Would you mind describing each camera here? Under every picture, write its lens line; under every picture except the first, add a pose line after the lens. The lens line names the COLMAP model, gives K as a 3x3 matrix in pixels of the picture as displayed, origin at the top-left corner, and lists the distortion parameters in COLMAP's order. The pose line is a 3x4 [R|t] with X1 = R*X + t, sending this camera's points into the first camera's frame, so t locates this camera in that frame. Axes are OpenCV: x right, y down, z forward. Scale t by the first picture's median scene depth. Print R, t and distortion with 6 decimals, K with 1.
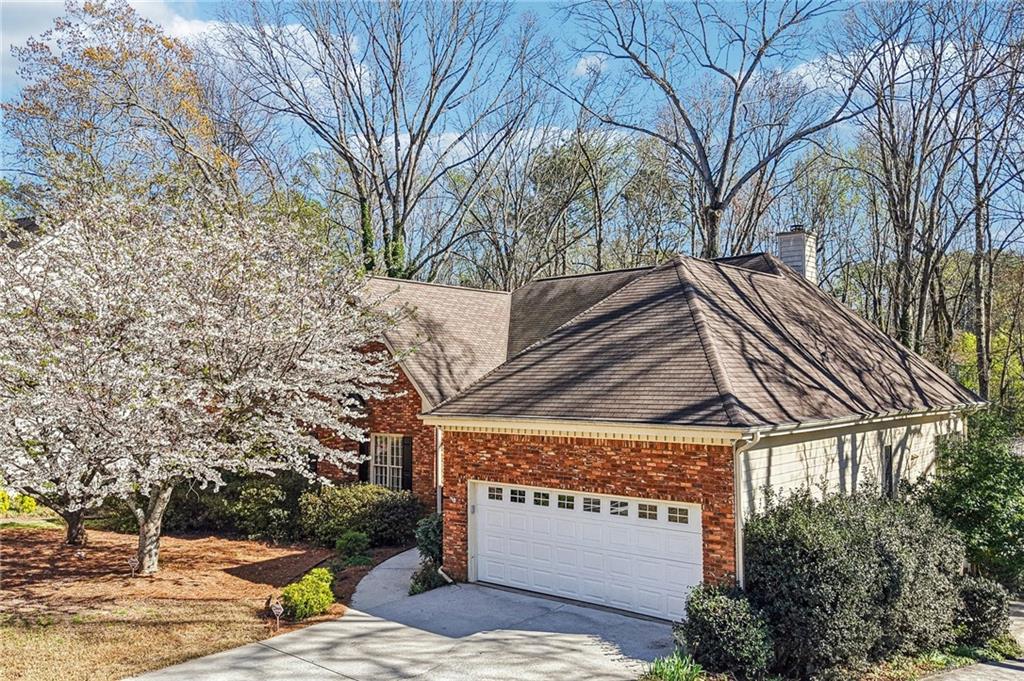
lens RADIAL K [[763.3, 0, 512.0], [0, 763.3, 340.5], [0, 0, 1]] dist [0.067391, -0.175510]
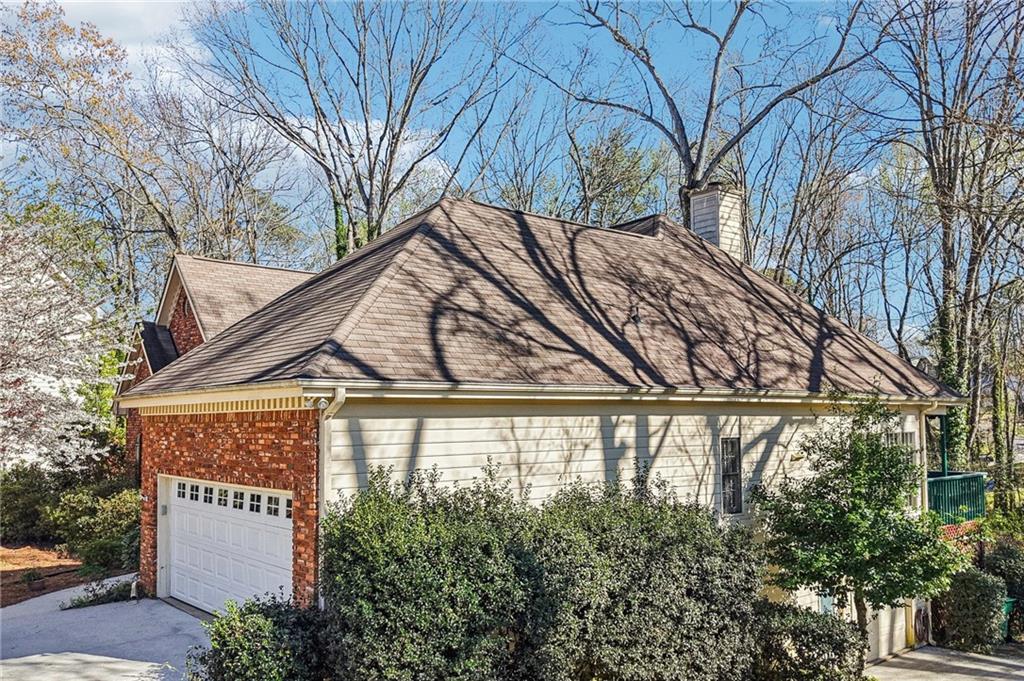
lens RADIAL K [[776.9, 0, 513.7], [0, 776.9, 379.6], [0, 0, 1]] dist [0.033421, -0.067073]
pose [[0.988528, -0.013923, -0.150397, 0.484519], [0.014789, 0.999880, 0.004639, 0.090507], [0.150314, -0.006810, 0.988615, 0.254069]]
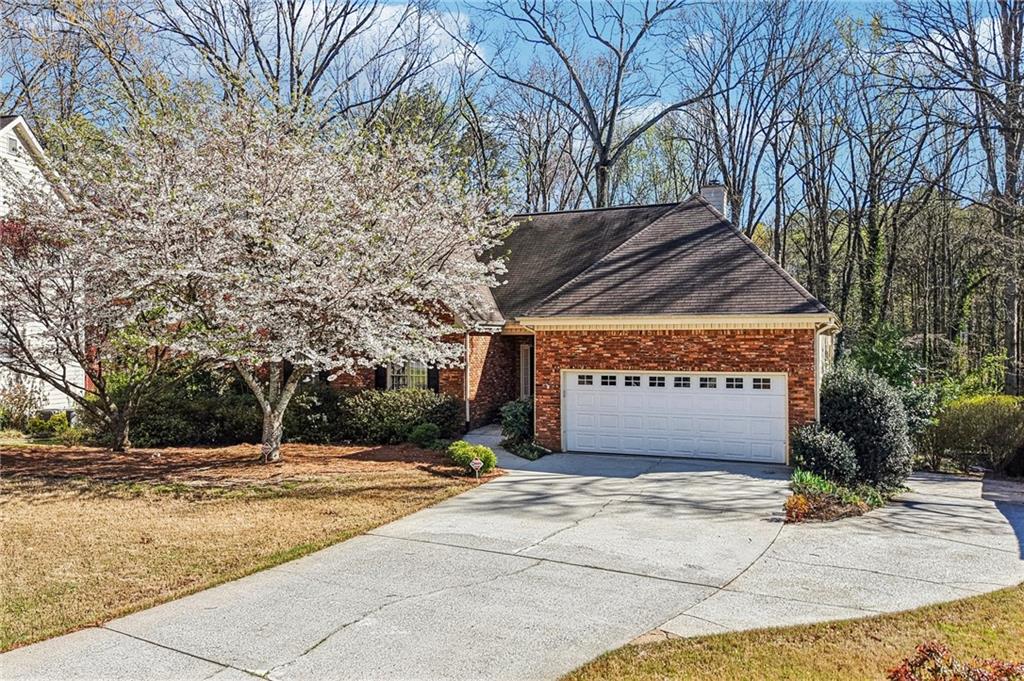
lens RADIAL K [[741.4, 0, 492.8], [0, 741.4, 338.3], [0, 0, 1]] dist [0.084877, -0.161460]
pose [[0.956625, 0.000933, 0.291320, -0.549909], [-0.017520, 0.998369, 0.054332, 0.076052], [-0.290794, -0.057080, 0.955081, -0.100140]]
